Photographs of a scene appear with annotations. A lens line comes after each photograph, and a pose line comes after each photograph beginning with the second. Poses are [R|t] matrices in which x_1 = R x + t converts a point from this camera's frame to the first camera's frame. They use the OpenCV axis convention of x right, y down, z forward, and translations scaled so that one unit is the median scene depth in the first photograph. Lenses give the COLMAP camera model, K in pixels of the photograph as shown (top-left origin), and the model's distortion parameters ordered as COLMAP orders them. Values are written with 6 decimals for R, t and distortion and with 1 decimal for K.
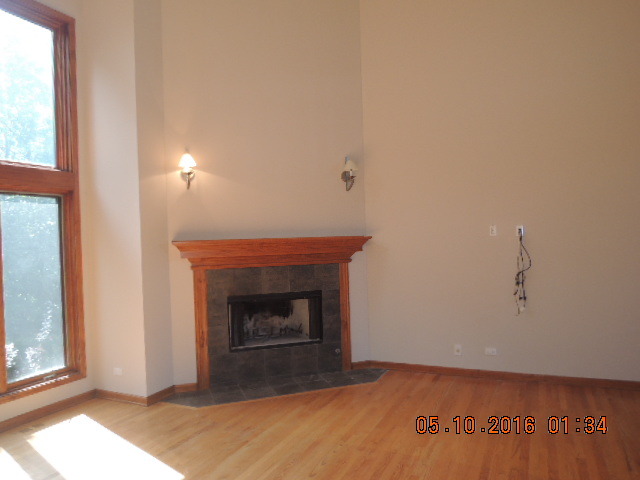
lens RADIAL K [[463.8, 0, 322.8], [0, 463.8, 239.9], [0, 0, 1]] dist [-0.022518, 0.005268]
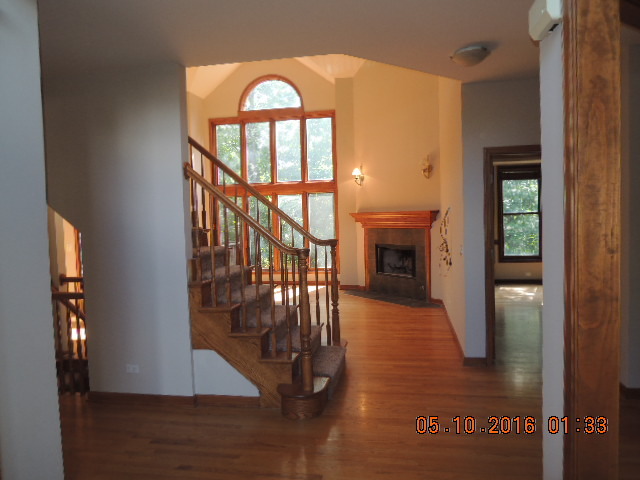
lens RADIAL K [[463.8, 0, 322.8], [0, 463.8, 239.9], [0, 0, 1]] dist [-0.022518, 0.005268]
pose [[0.251776, 0.072427, -0.965072, 1.518767], [0.021553, 0.996529, 0.080411, -0.043879], [0.967546, -0.041046, 0.249341, 0.353681]]
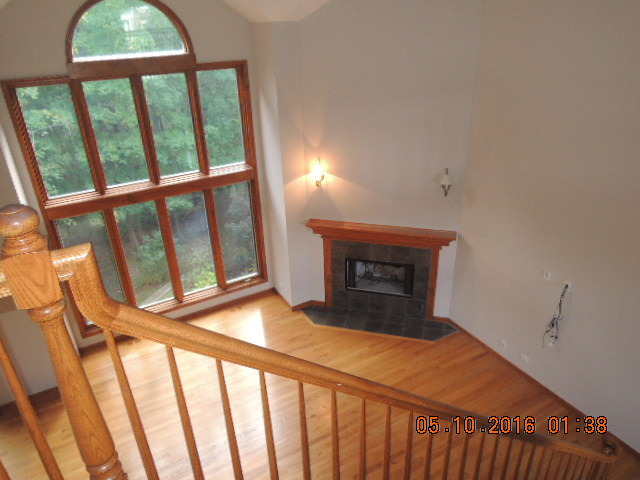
lens RADIAL K [[463.8, 0, 322.8], [0, 463.8, 239.9], [0, 0, 1]] dist [-0.022518, 0.005268]
pose [[0.816260, 0.266802, -0.512382, 0.477326], [0.003525, 0.884643, 0.466256, -0.617036], [0.577673, -0.382393, 0.721158, -0.072991]]
